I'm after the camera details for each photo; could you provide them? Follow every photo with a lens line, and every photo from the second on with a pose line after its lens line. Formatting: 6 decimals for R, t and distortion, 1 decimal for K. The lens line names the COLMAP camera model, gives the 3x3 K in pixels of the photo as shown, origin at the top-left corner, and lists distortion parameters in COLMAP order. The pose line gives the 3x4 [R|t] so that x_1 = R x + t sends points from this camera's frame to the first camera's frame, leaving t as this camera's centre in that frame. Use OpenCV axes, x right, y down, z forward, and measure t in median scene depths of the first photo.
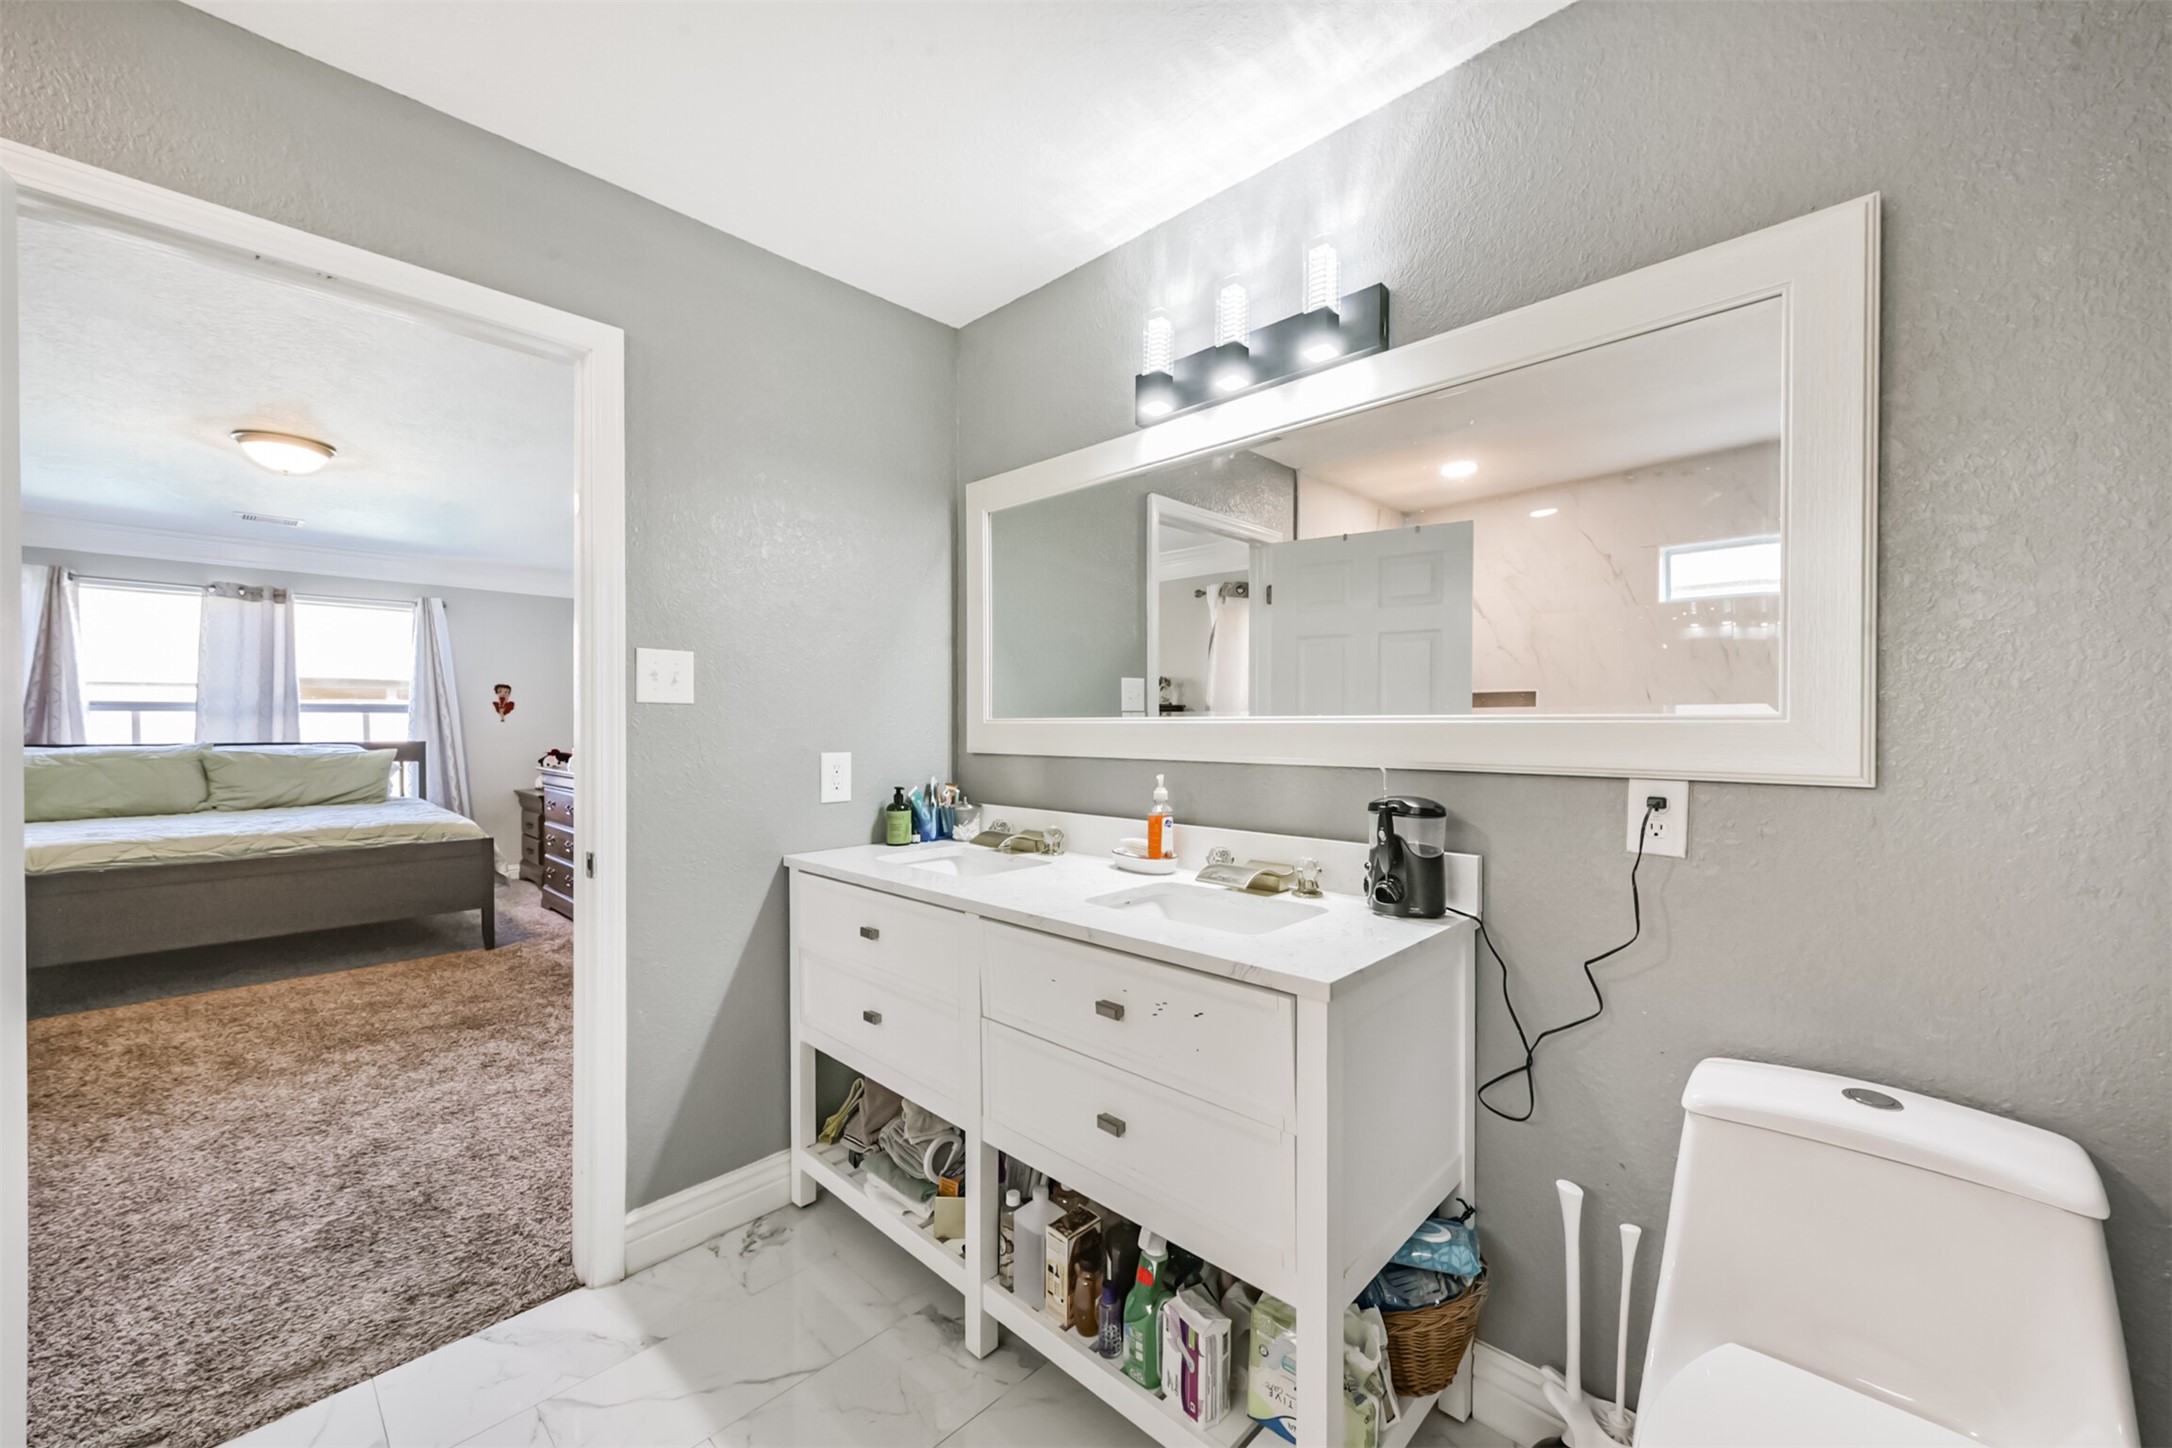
lens RADIAL K [[849.3, 0, 1087.4], [0, 849.3, 726.6], [0, 0, 1]] dist [-0.001590, -0.000772]
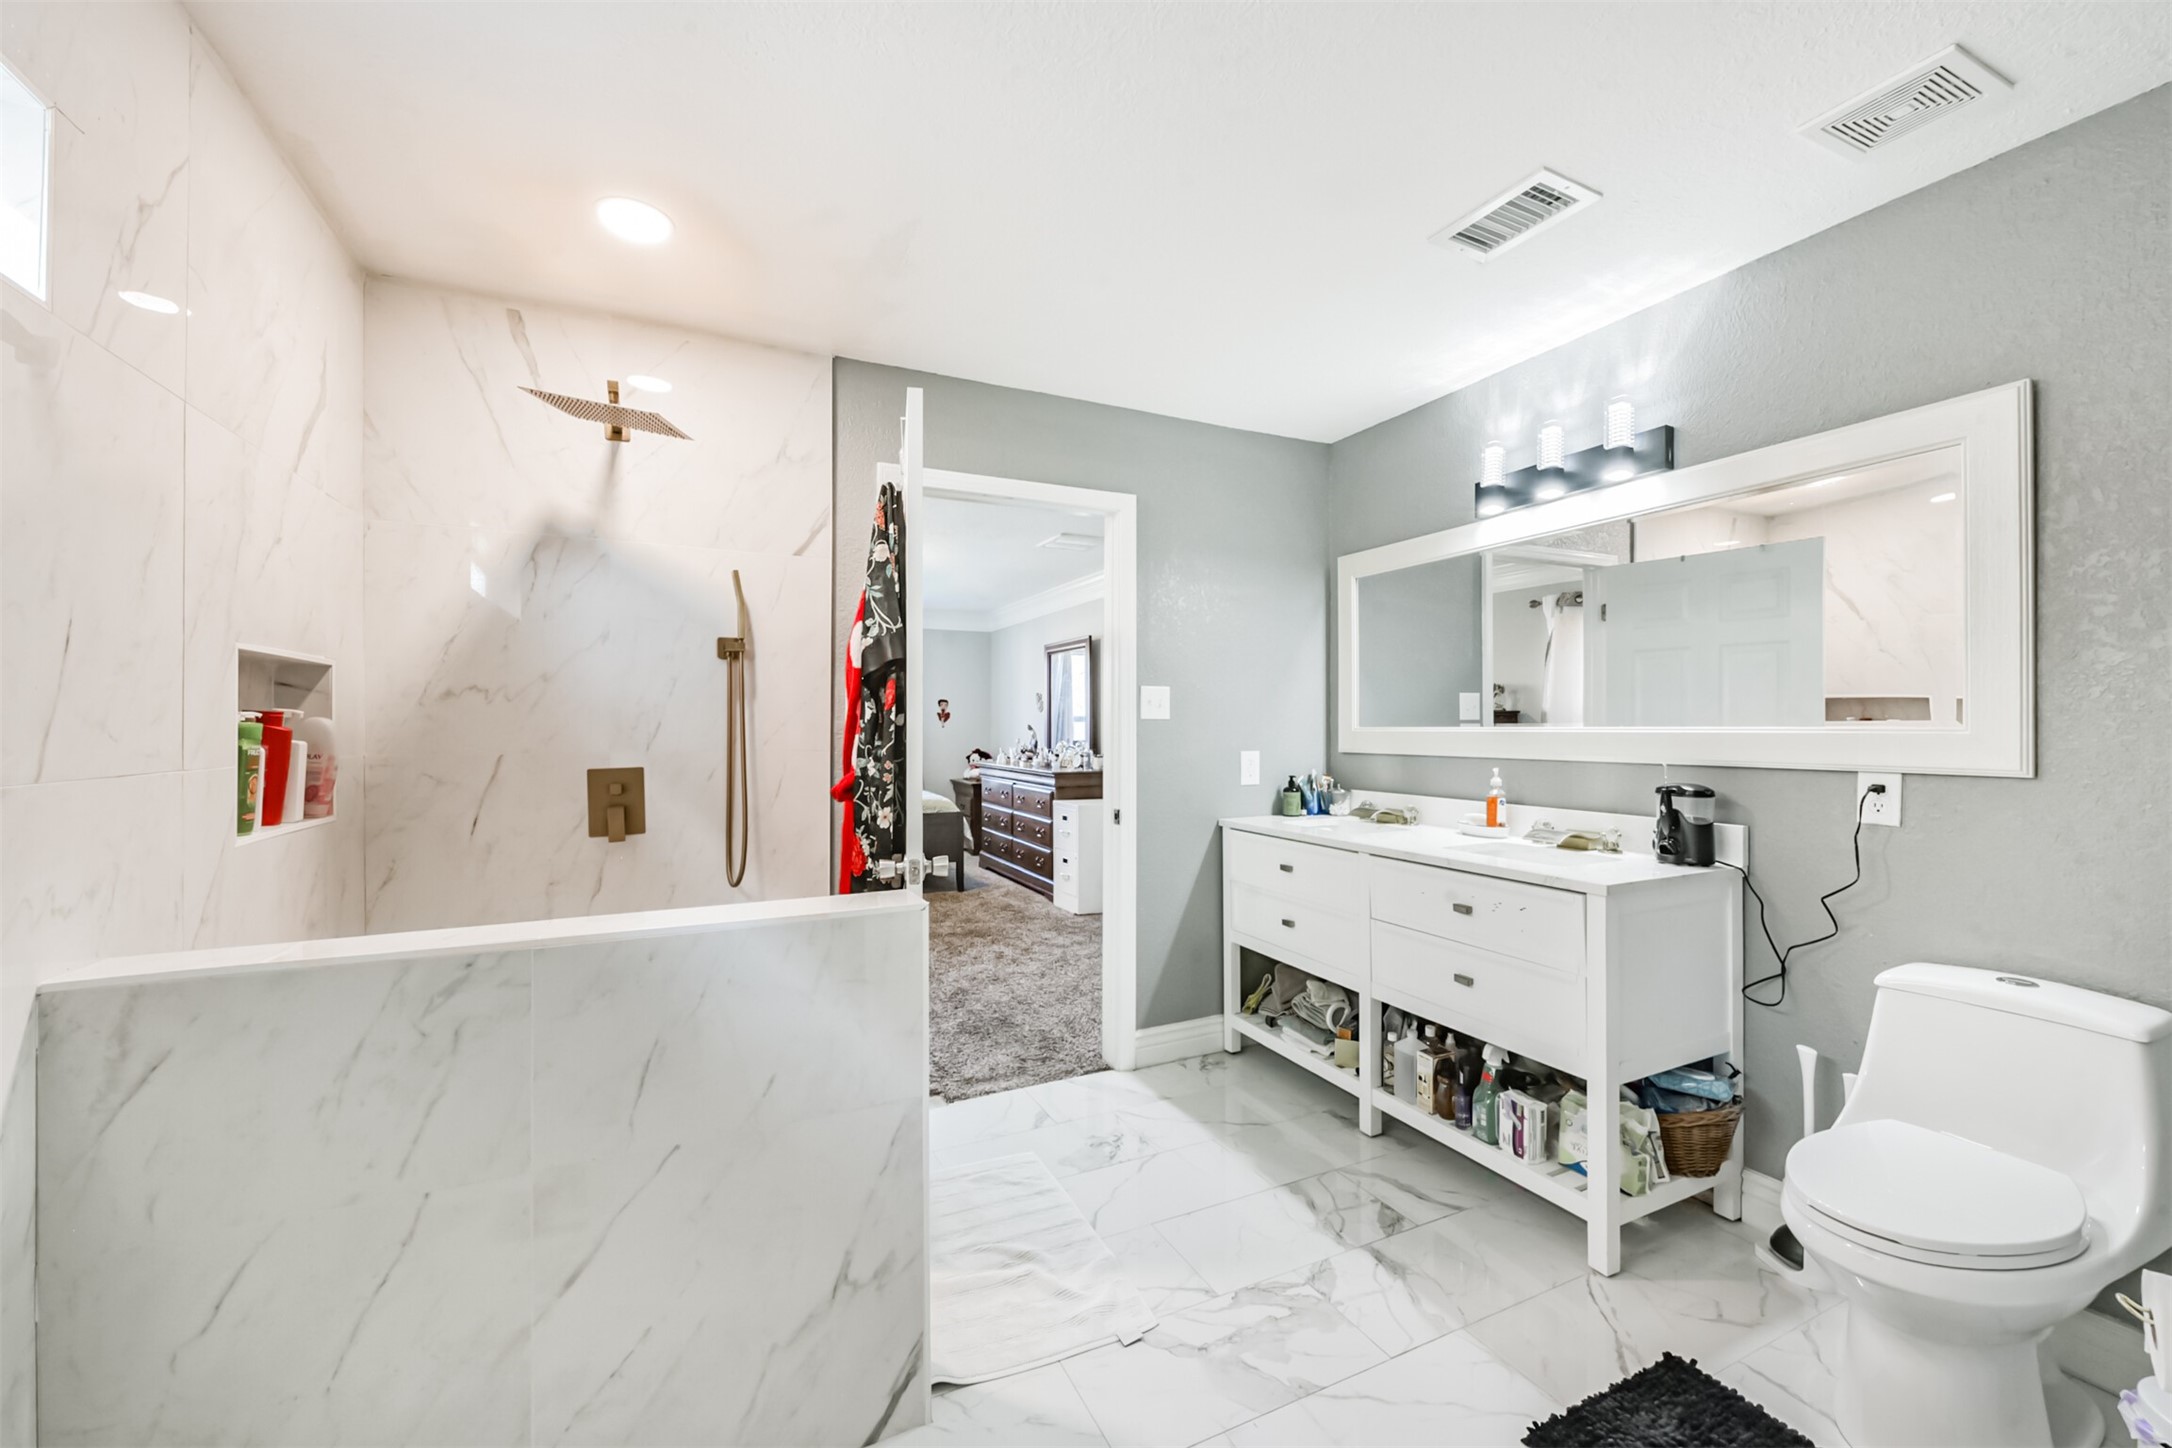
lens RADIAL K [[849.3, 0, 1076.8], [0, 849.3, 726.1], [0, 0, 1]] dist [-0.001590, -0.000772]
pose [[0.932450, -0.003161, -0.361285, -0.059807], [0.001854, 0.999990, -0.003966, -0.010210], [0.361294, 0.003029, 0.932447, -0.634380]]
